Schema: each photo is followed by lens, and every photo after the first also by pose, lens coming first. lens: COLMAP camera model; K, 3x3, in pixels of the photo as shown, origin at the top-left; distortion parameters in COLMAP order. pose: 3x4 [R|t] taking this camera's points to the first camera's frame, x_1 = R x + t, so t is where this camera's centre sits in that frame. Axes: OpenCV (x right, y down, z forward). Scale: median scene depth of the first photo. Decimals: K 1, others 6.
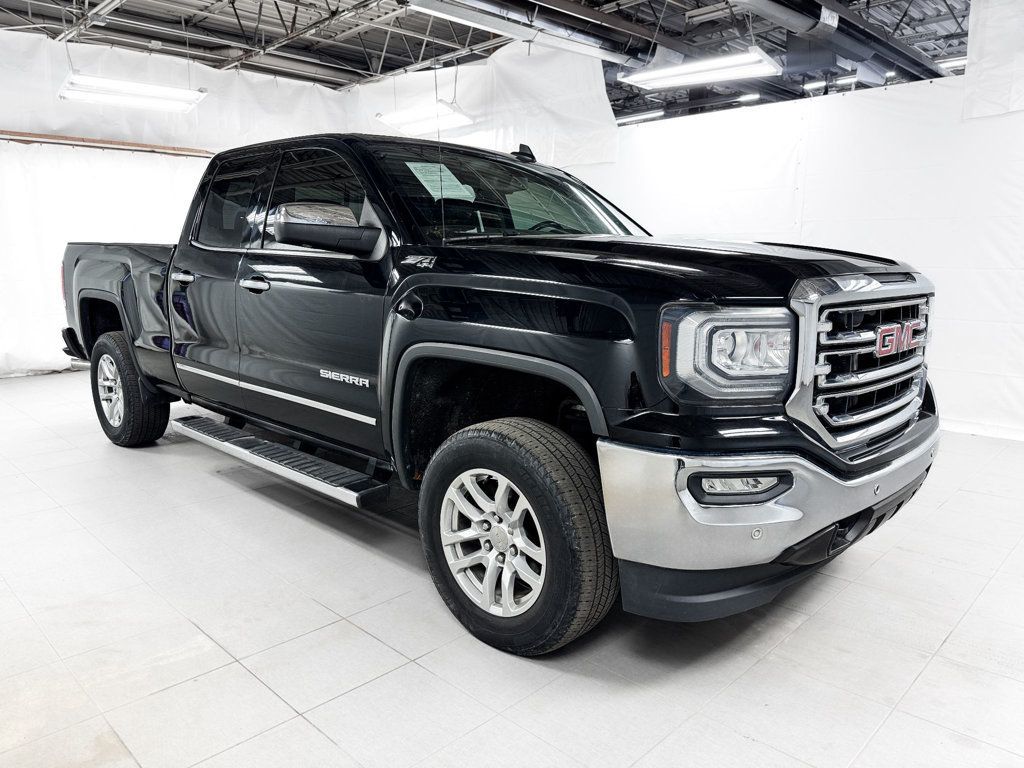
lens RADIAL K [[738.9, 0, 512.8], [0, 738.9, 380.2], [0, 0, 1]] dist [0.031085, -0.016580]
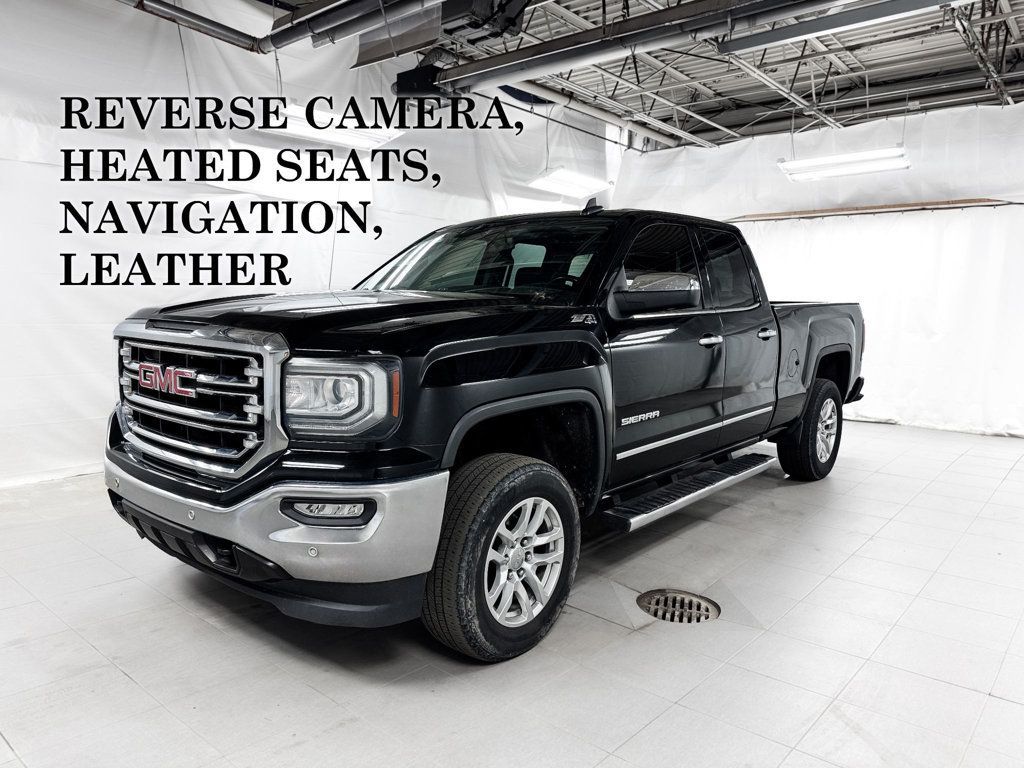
lens RADIAL K [[738.9, 0, 515.8], [0, 738.9, 385.1], [0, 0, 1]] dist [0.031085, -0.016580]
pose [[0.076236, 0.116890, -0.990215, 0.515269], [-0.186837, 0.977189, 0.100968, -0.080404], [0.979428, 0.177312, 0.096336, 0.436926]]
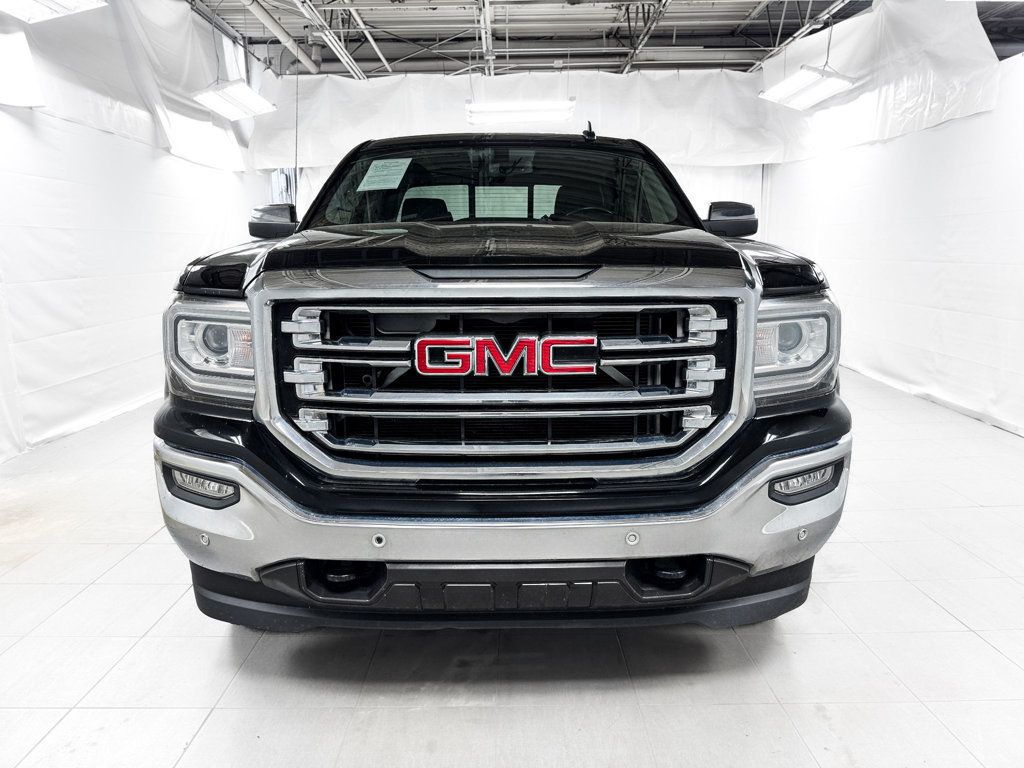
lens RADIAL K [[738.9, 0, 509.8], [0, 738.9, 381.1], [0, 0, 1]] dist [0.031085, -0.016580]
pose [[0.705755, 0.118265, -0.698515, 0.316106], [-0.110675, 0.992268, 0.056178, -0.022725], [0.699758, 0.037660, 0.713387, 0.153672]]
